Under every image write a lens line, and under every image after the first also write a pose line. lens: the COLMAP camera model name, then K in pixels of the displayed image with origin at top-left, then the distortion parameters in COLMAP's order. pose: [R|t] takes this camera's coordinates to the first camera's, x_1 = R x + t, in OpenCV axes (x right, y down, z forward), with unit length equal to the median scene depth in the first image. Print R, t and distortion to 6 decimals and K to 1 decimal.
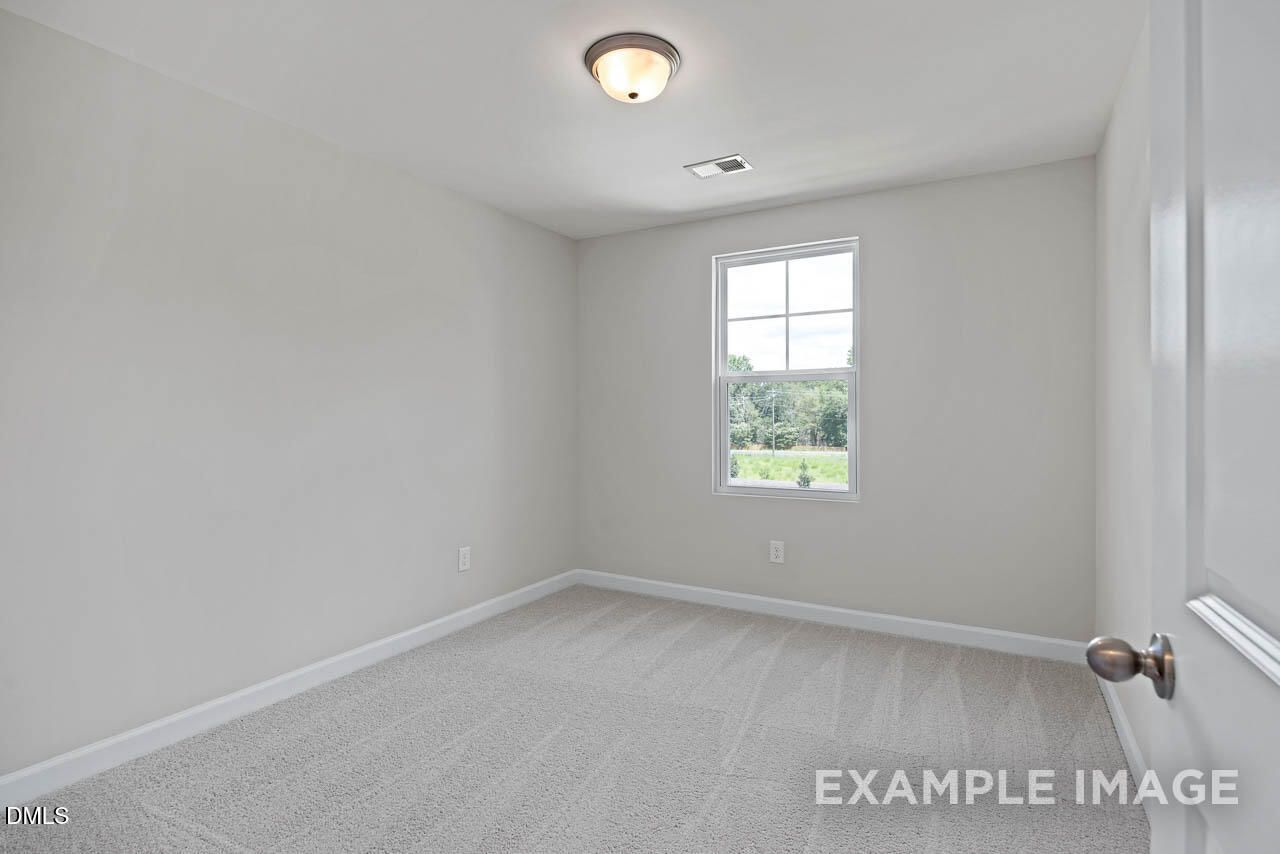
lens RADIAL K [[641.1, 0, 636.9], [0, 641.1, 425.5], [0, 0, 1]] dist [0.001234, 0.000676]
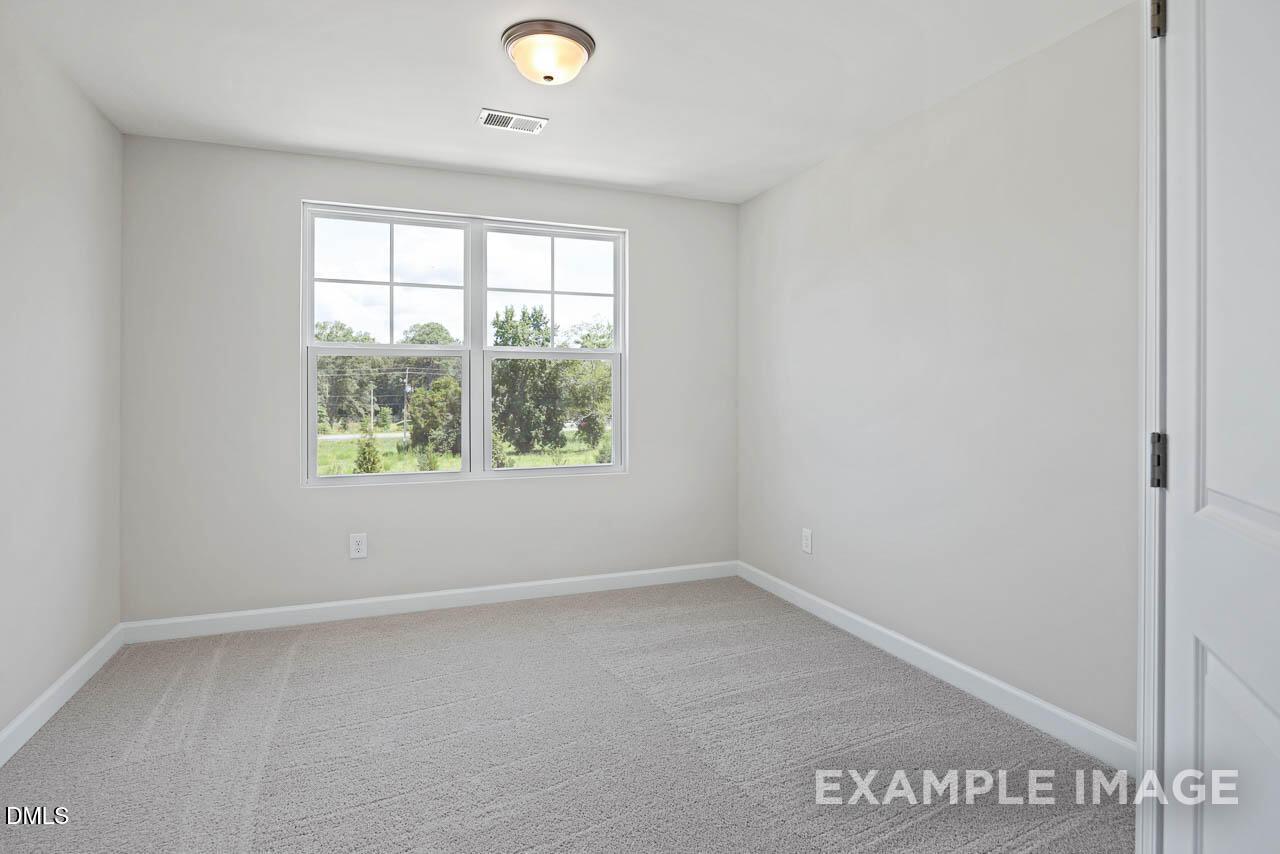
lens RADIAL K [[641.1, 0, 622.8], [0, 641.1, 400.5], [0, 0, 1]] dist [0.001234, 0.000676]
pose [[0.640311, -0.007835, 0.768076, -0.267740], [0.010366, 0.999945, 0.001559, -0.003391], [-0.768046, 0.006963, 0.640357, 0.166885]]
